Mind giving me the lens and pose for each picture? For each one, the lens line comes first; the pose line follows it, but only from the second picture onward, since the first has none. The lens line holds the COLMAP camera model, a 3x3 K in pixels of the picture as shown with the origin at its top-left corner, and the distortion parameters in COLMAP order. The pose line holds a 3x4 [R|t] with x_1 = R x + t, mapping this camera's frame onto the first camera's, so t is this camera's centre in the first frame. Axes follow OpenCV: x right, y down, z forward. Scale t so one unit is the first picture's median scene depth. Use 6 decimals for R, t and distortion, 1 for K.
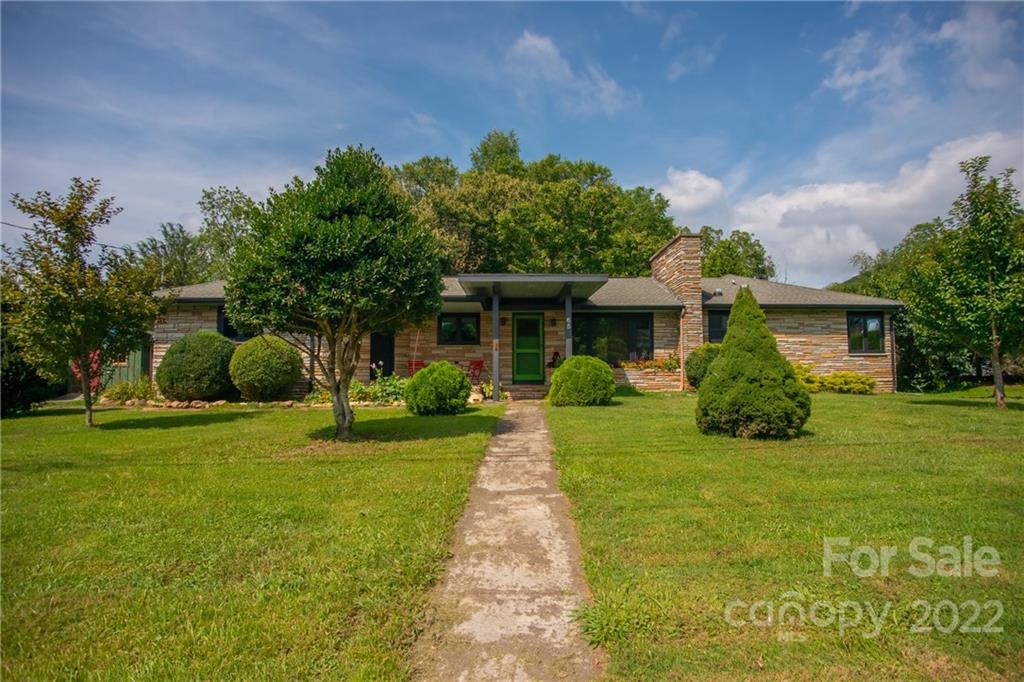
lens RADIAL K [[584.9, 0, 530.4], [0, 584.9, 341.1], [0, 0, 1]] dist [-0.033160, -0.001483]
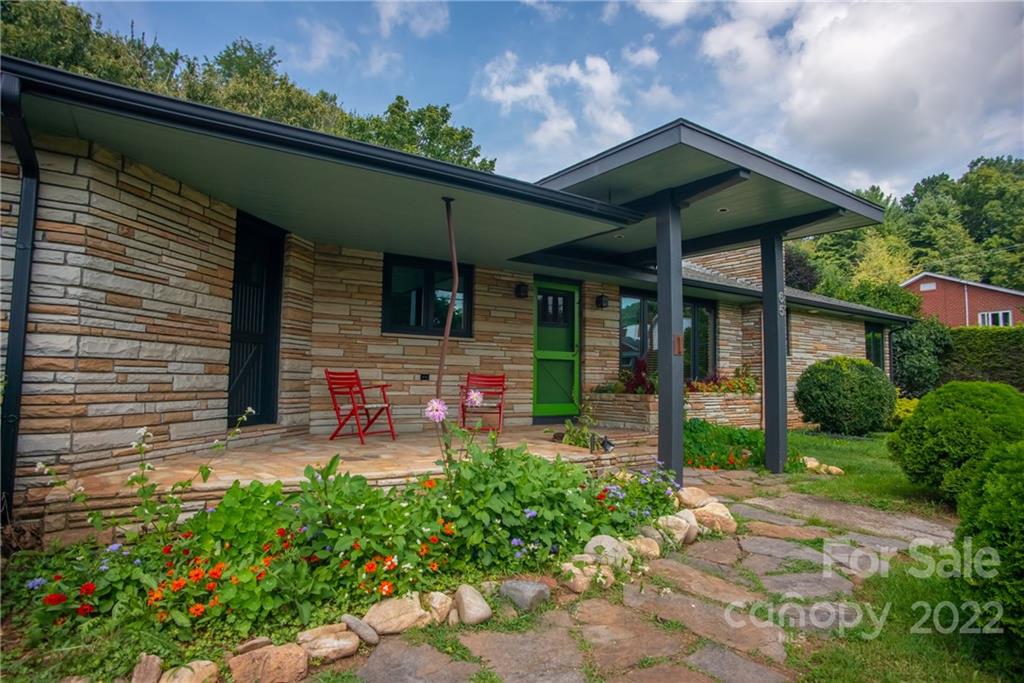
lens RADIAL K [[589.6, 0, 512.0], [0, 589.6, 341.5], [0, 0, 1]] dist [-0.042662, 0.004475]
pose [[0.774181, 0.048295, 0.631119, -0.344590], [-0.056428, 0.998381, -0.007181, 0.010883], [-0.630444, -0.030054, 0.775653, 0.637623]]
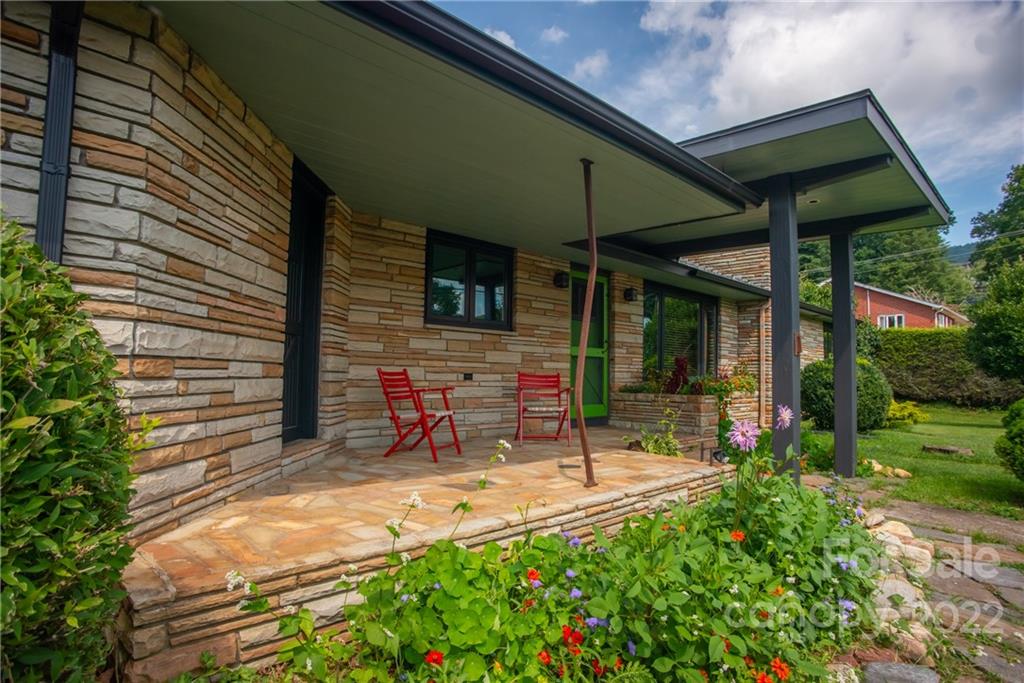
lens RADIAL K [[584.9, 0, 530.4], [0, 584.9, 341.6], [0, 0, 1]] dist [-0.033160, -0.001483]
pose [[0.629994, 0.050709, 0.774942, -0.379407], [-0.070795, 0.997461, -0.007717, 0.015416], [-0.773366, -0.050000, 0.631985, 0.748500]]
